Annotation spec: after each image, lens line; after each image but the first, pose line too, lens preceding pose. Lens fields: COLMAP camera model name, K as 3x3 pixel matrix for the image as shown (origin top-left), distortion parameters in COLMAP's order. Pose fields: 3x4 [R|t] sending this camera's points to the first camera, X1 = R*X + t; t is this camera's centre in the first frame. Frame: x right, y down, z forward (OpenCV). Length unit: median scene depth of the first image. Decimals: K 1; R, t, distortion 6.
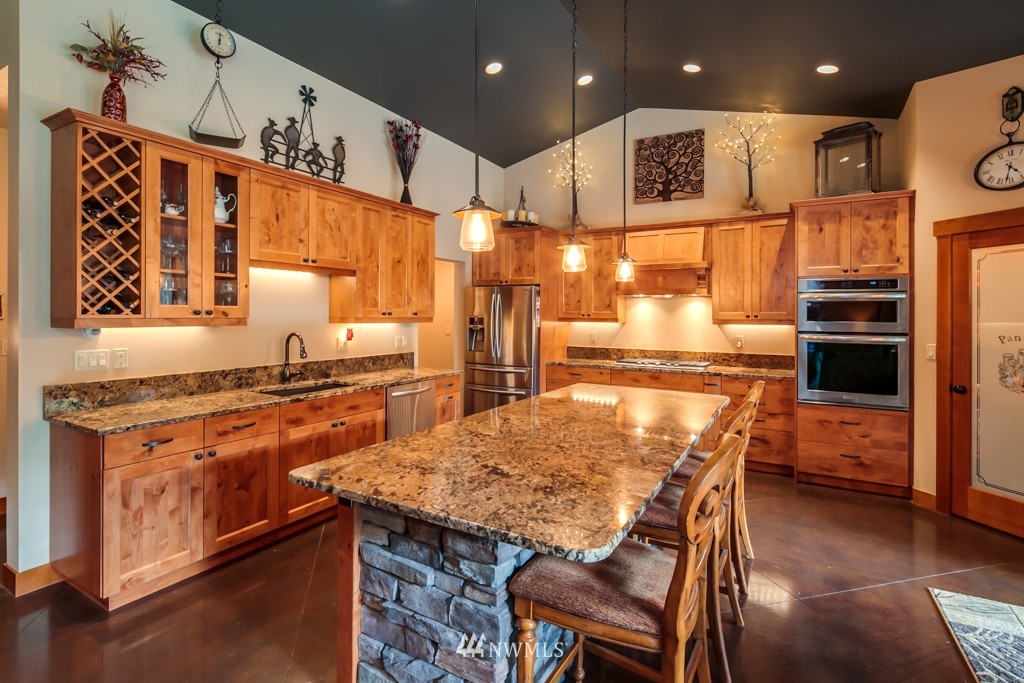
lens RADIAL K [[499.3, 0, 509.2], [0, 499.3, 316.2], [0, 0, 1]] dist [-0.000346, -0.000454]
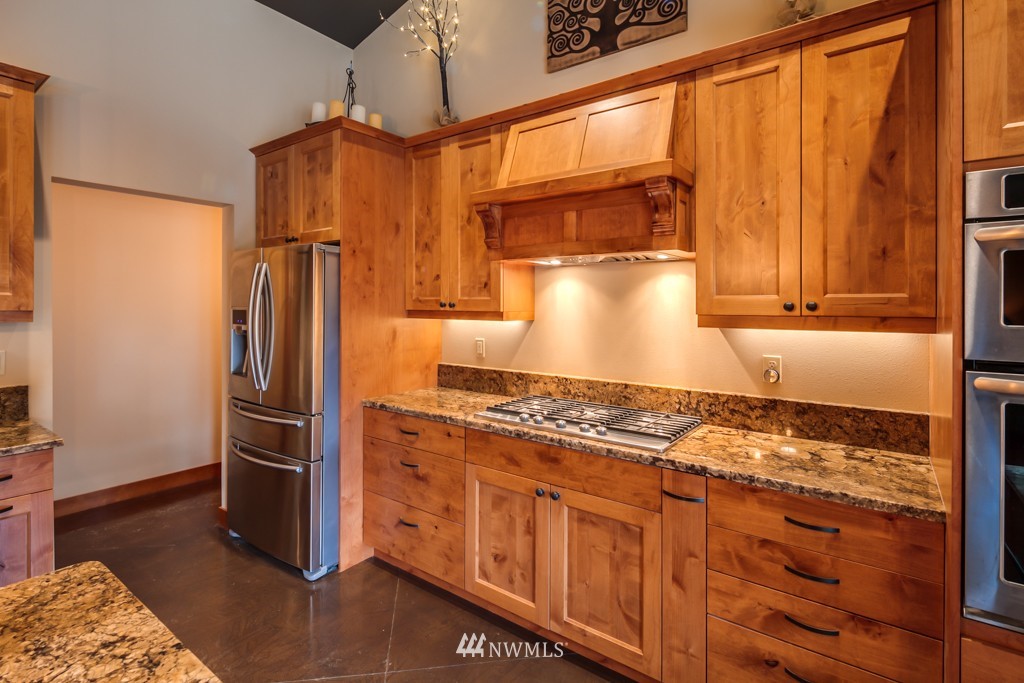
lens RADIAL K [[501.3, 0, 509.1], [0, 501.3, 307.7], [0, 0, 1]] dist [-0.000282, -0.000202]
pose [[0.993708, -0.002343, -0.111974, 0.299067], [0.002854, 0.999986, 0.004403, -0.001430], [0.111962, -0.004695, 0.993701, 0.581032]]
